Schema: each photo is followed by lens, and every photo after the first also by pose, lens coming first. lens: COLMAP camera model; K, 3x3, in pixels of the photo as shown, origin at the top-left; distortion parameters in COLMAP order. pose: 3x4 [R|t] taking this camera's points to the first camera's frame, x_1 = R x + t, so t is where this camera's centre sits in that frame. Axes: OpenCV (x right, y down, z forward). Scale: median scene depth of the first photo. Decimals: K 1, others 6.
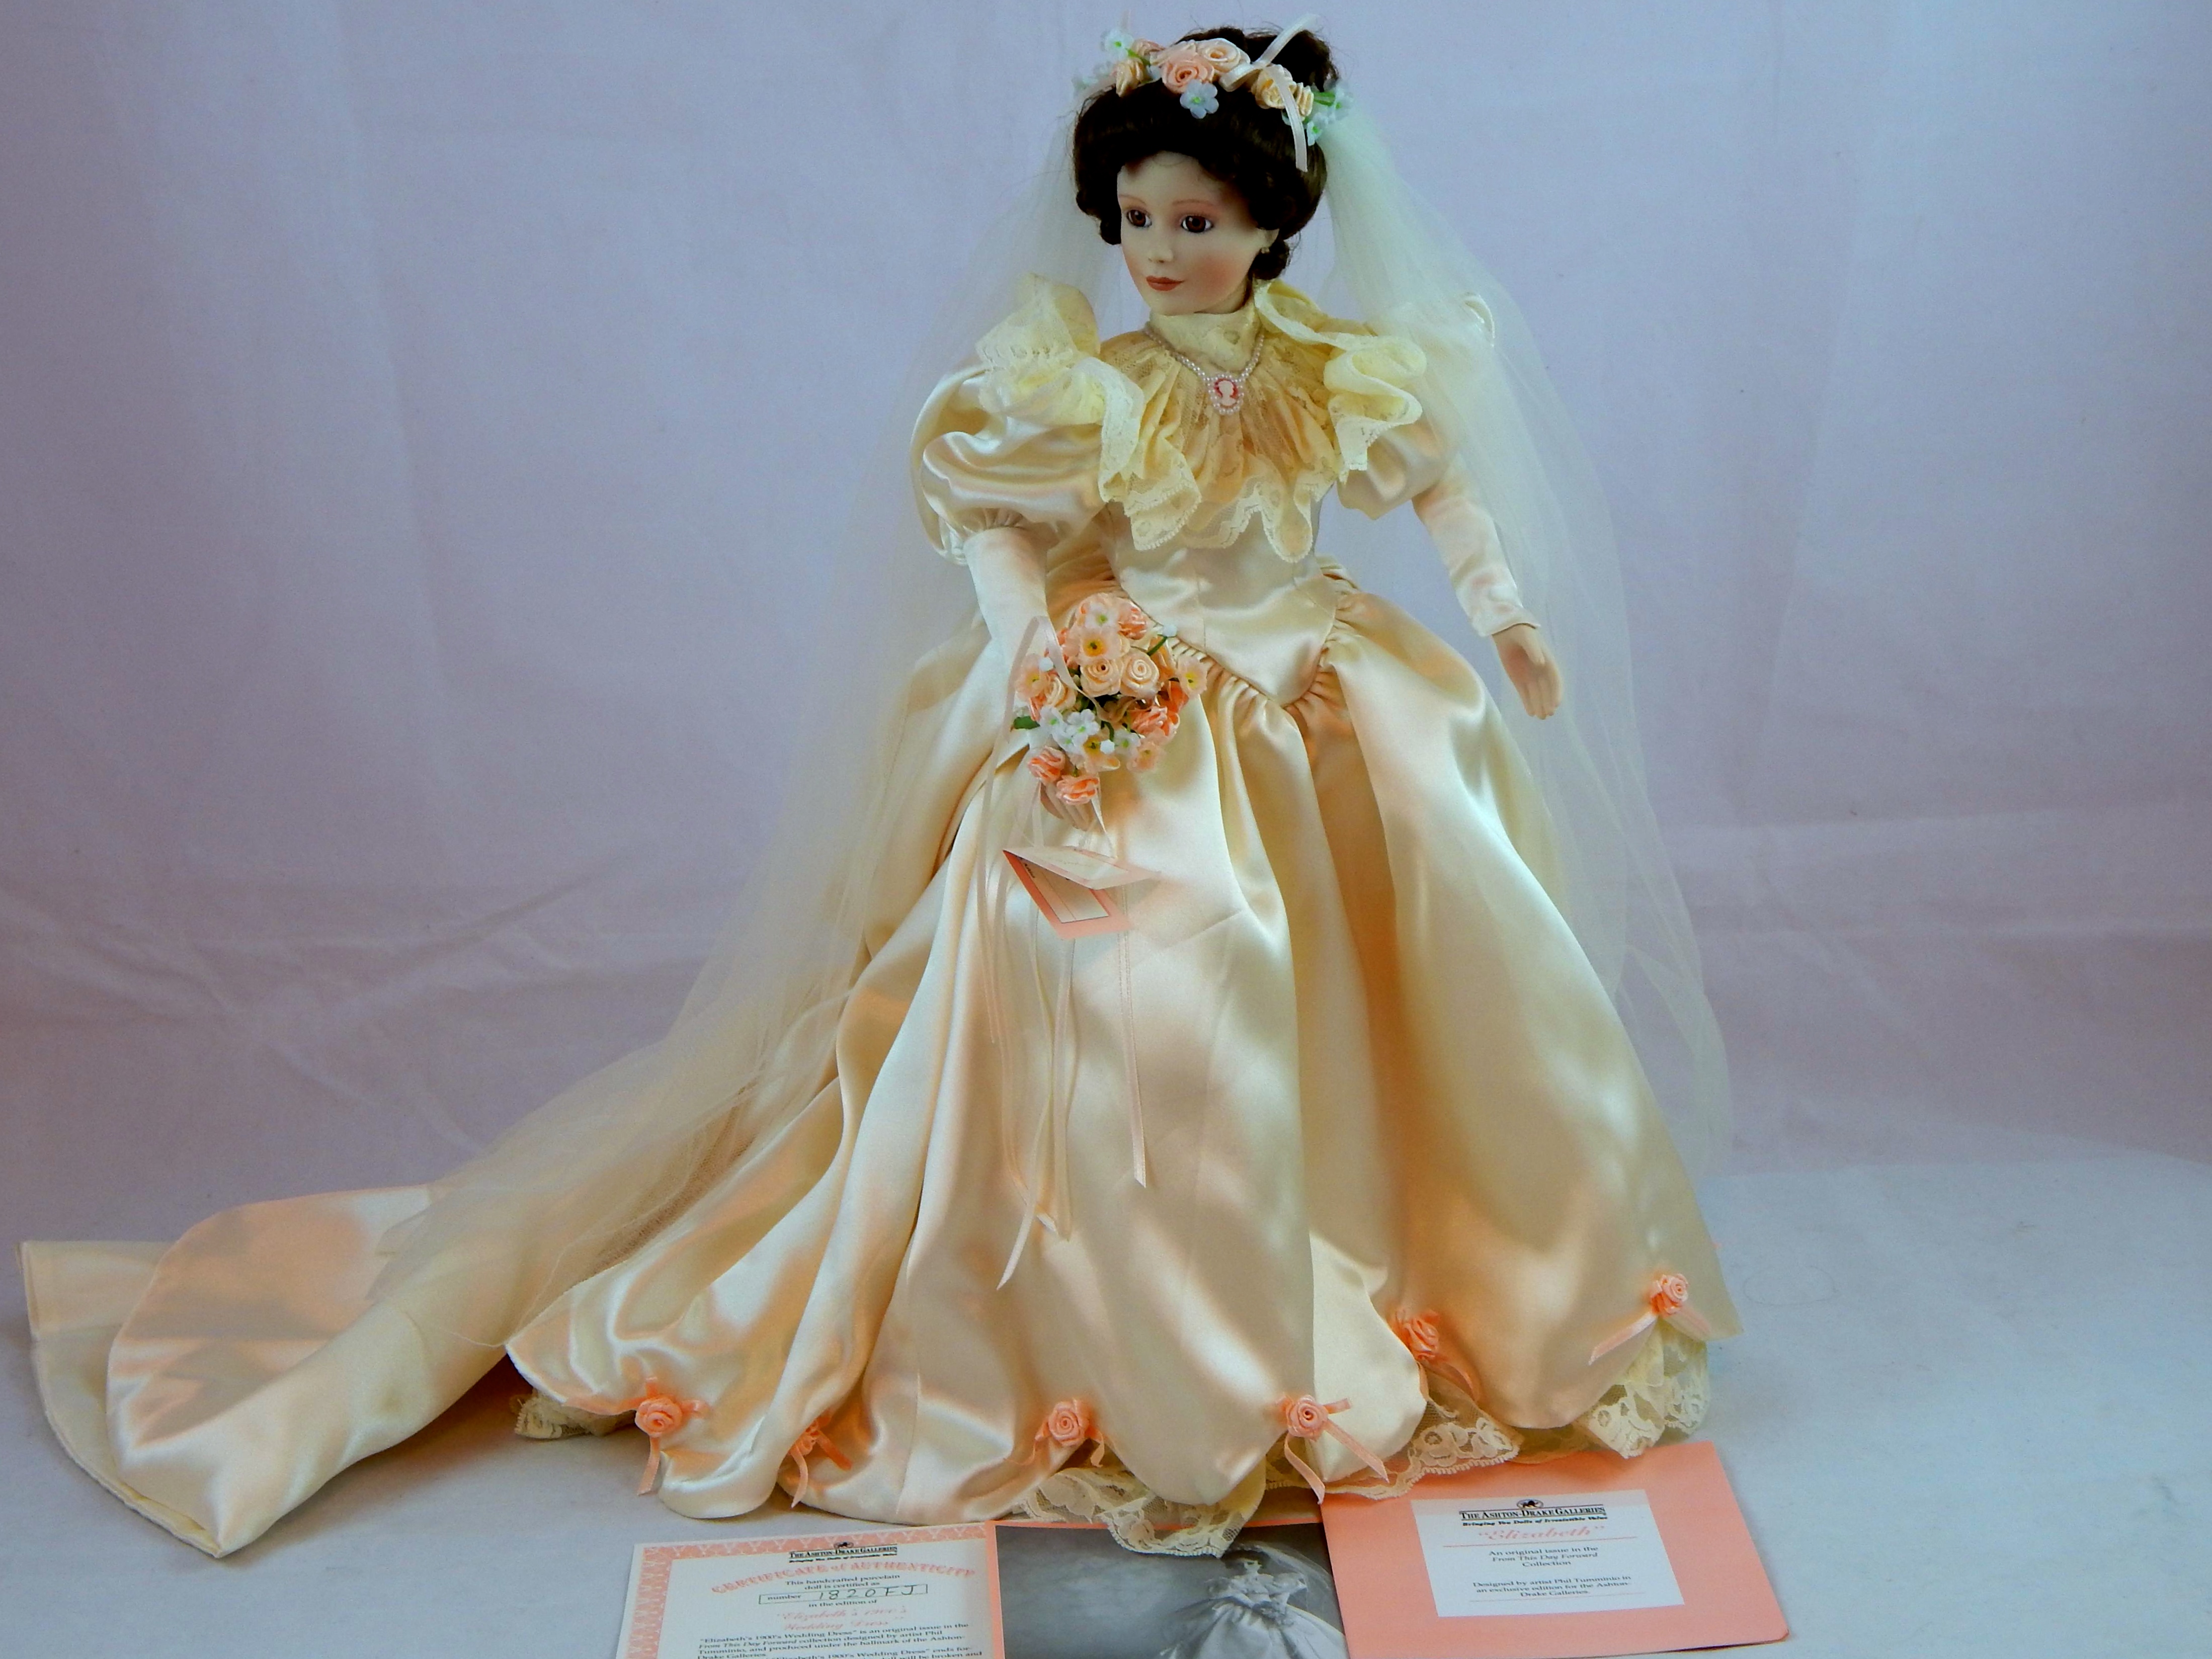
lens RADIAL K [[3886.3, 0, 1104.3], [0, 3886.3, 827.1], [0, 0, 1]] dist [-0.068340, 0.000000]
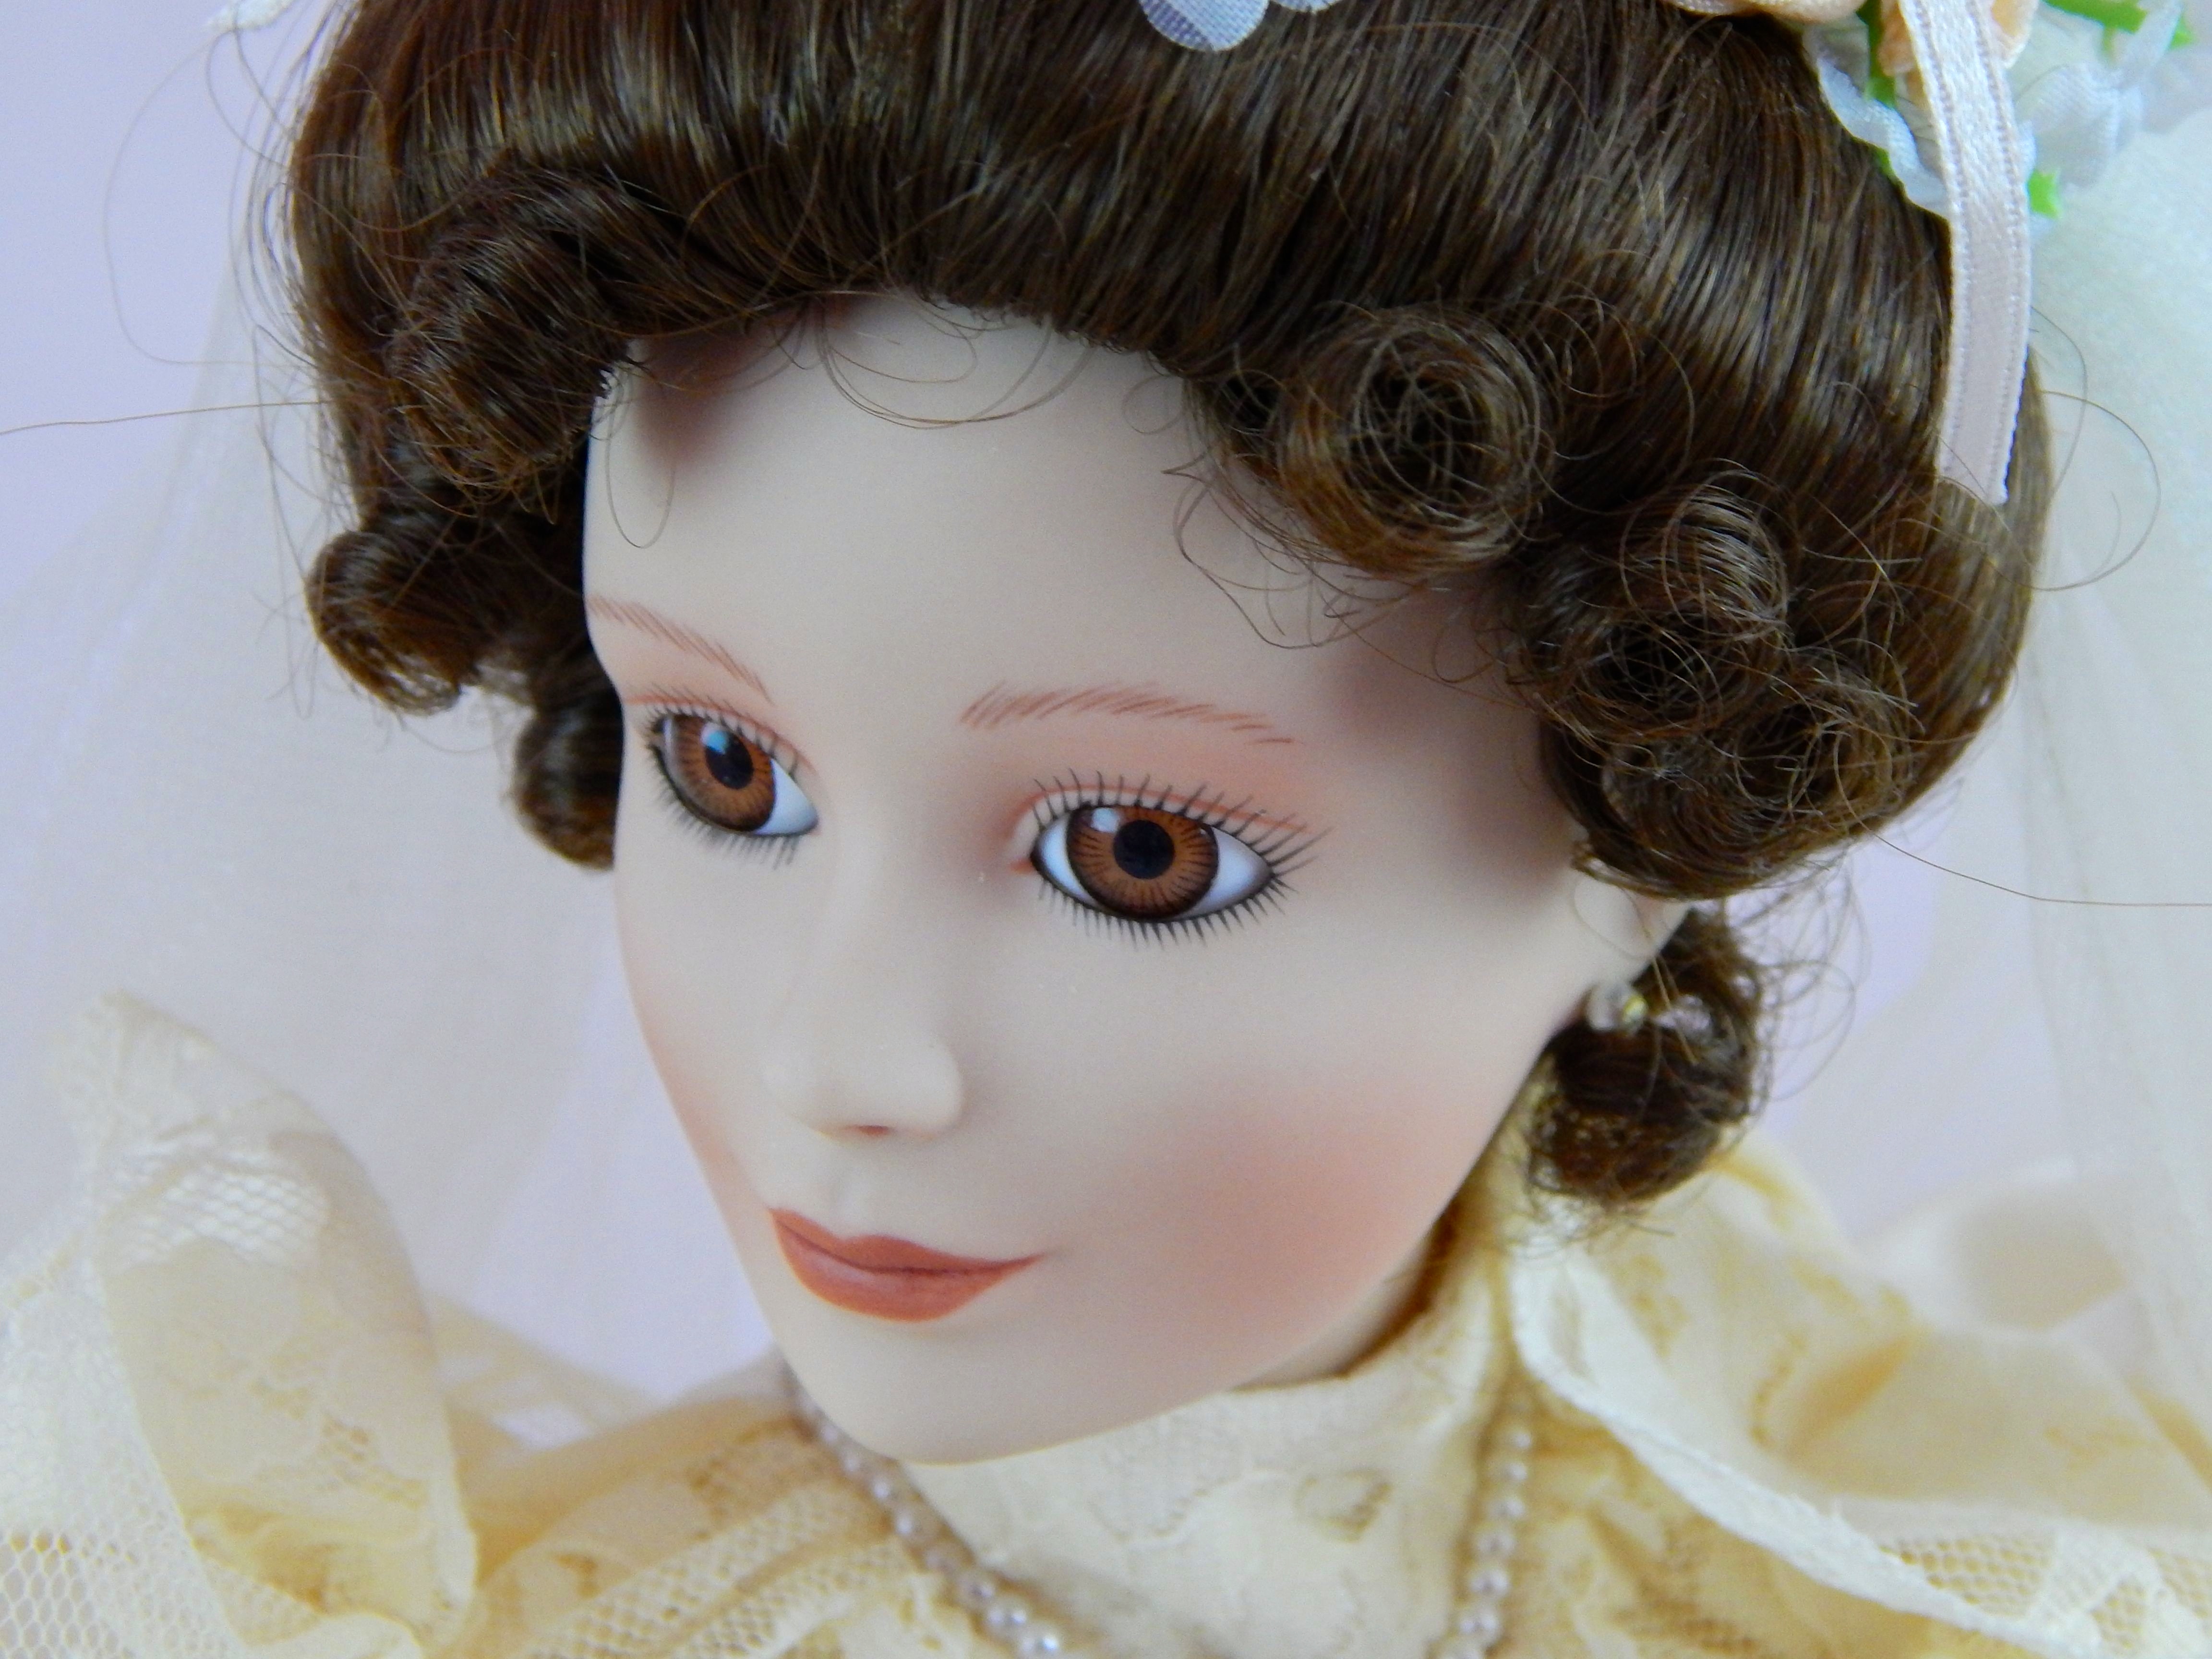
lens RADIAL K [[3886.5, 0, 1103.1], [0, 3886.5, 831.0], [0, 0, 1]] dist [-0.068340, 0.000000]
pose [[0.998972, 0.038563, 0.023819, 0.019354], [-0.038417, 0.999240, -0.006585, -0.157701], [-0.024054, 0.005663, 0.999695, 0.879602]]
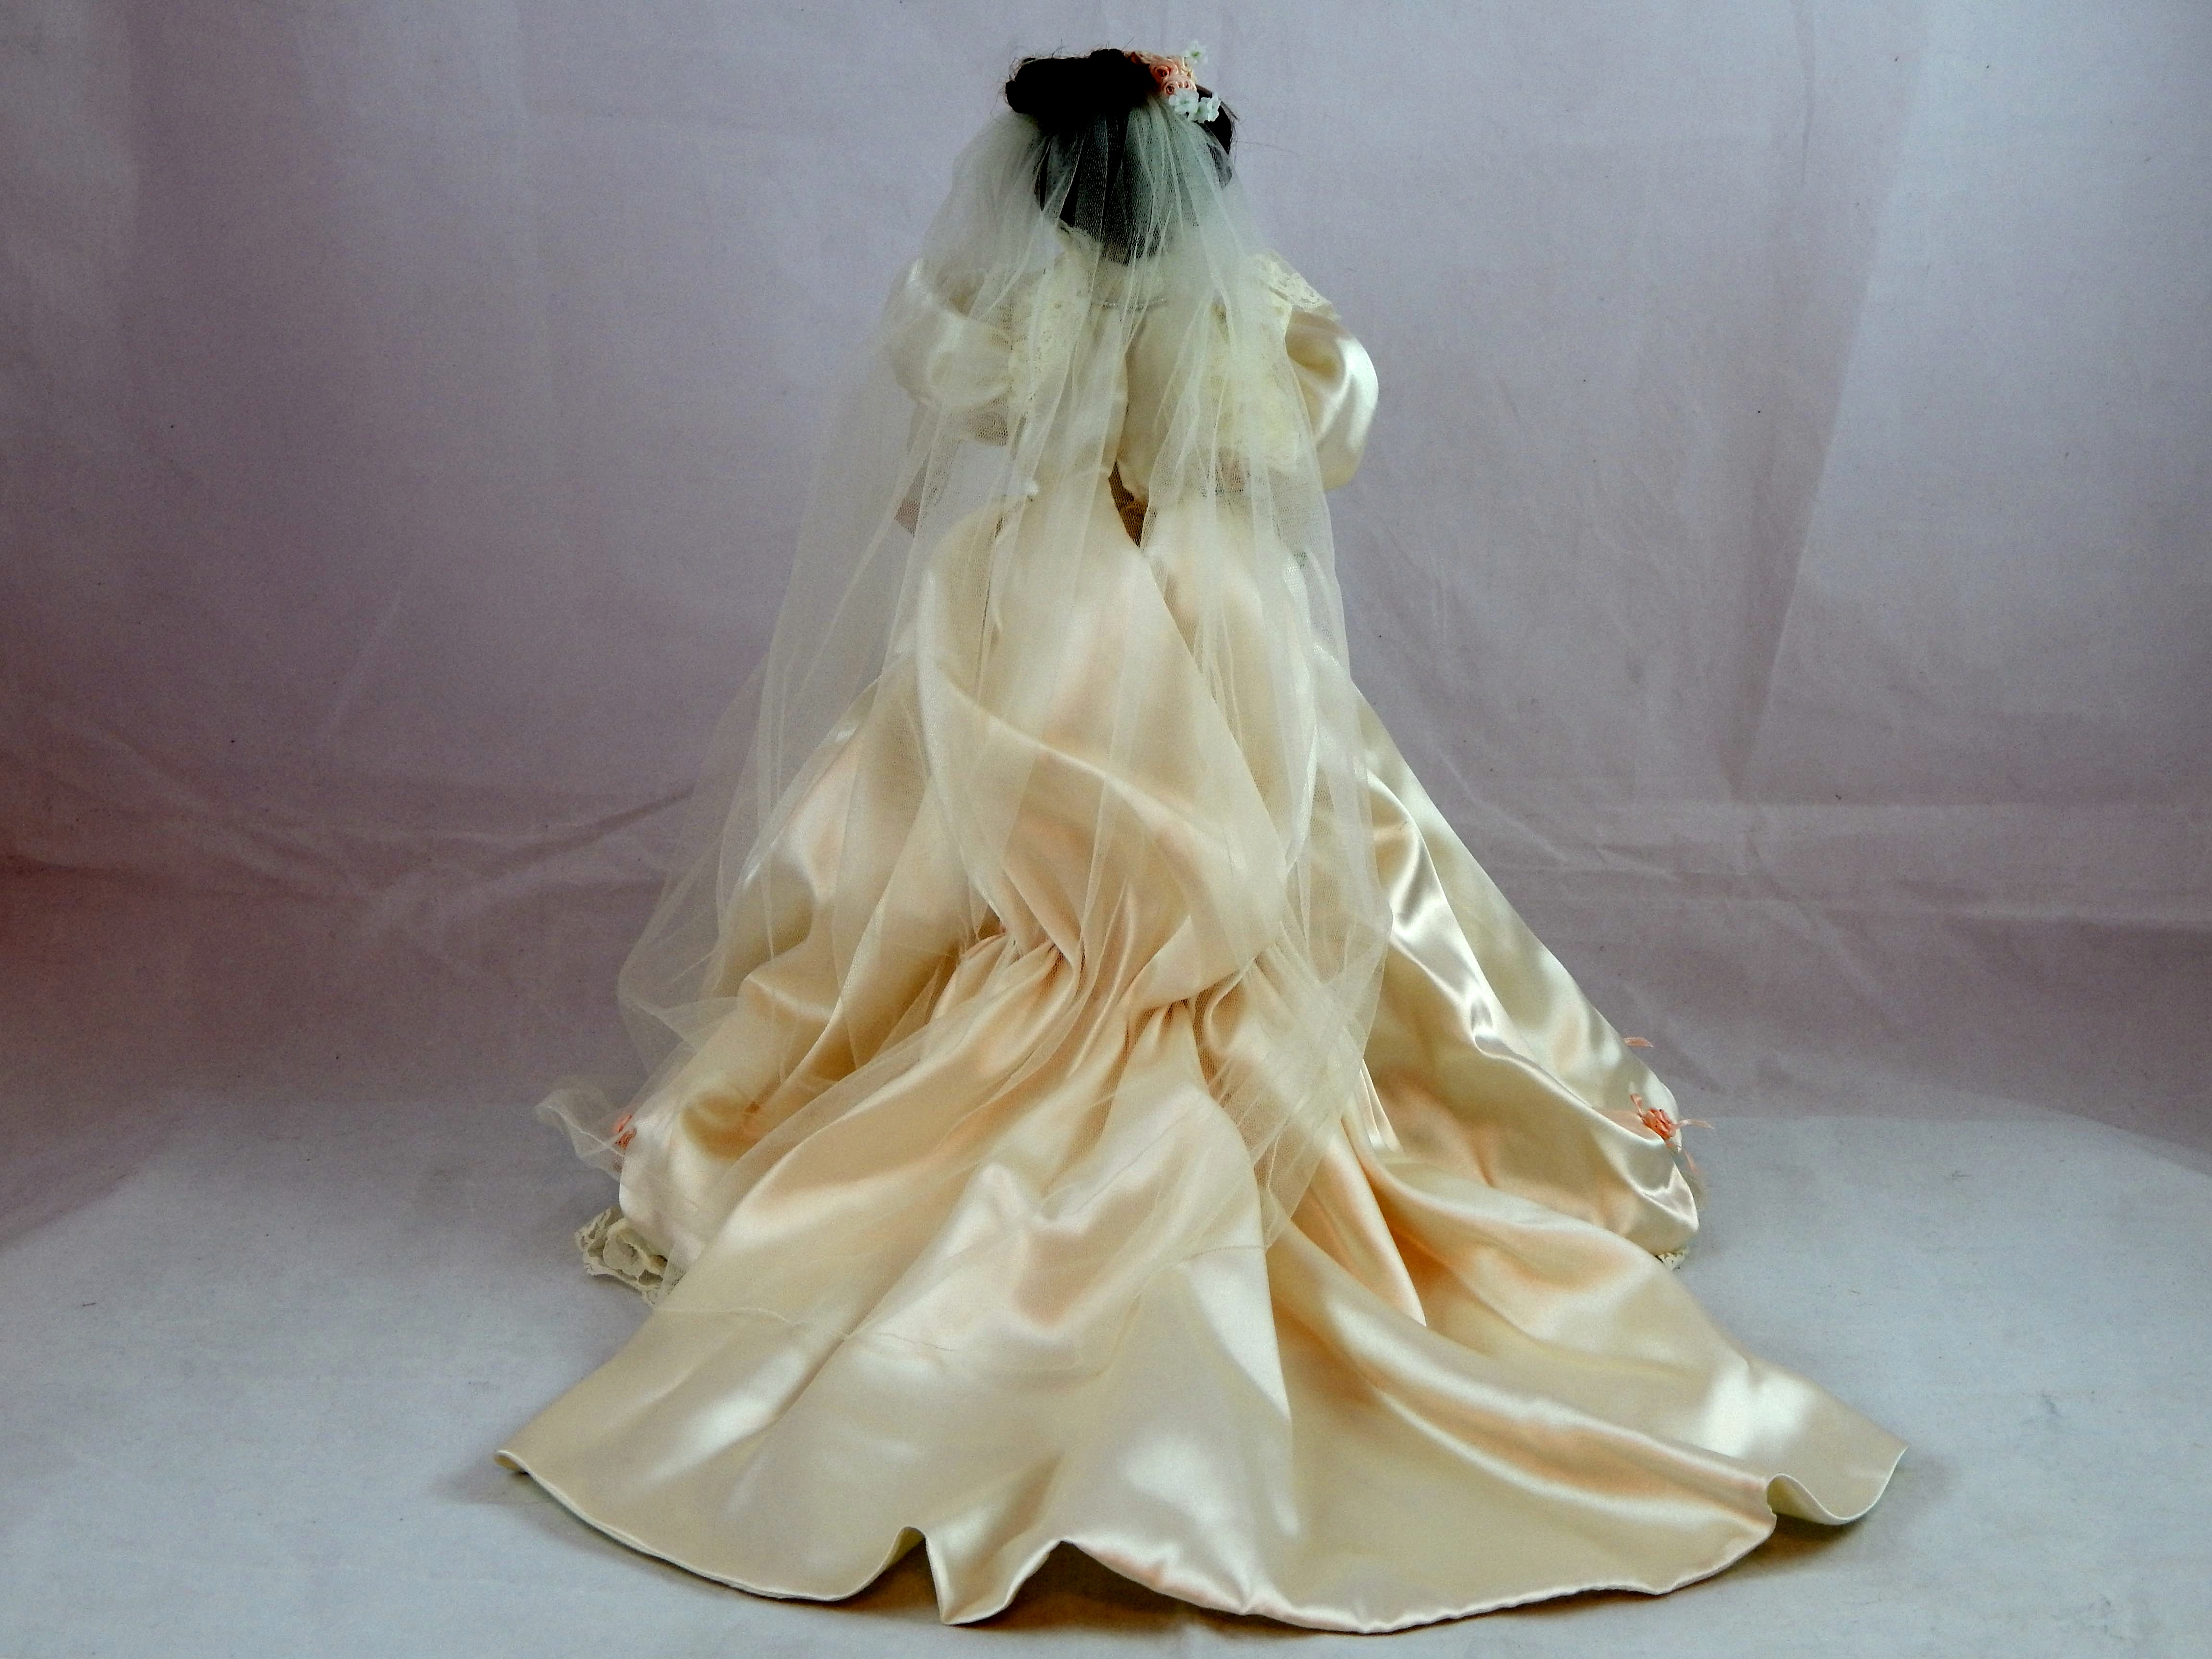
lens RADIAL K [[4487.8, 0, 1106.9], [0, 4487.8, 834.2], [0, 0, 1]] dist [0.117455, 0.000000]
pose [[0.998374, 0.056400, -0.008233, -0.003831], [-0.056196, 0.998149, 0.023251, -0.010879], [0.009529, -0.022750, 0.999696, -0.275158]]
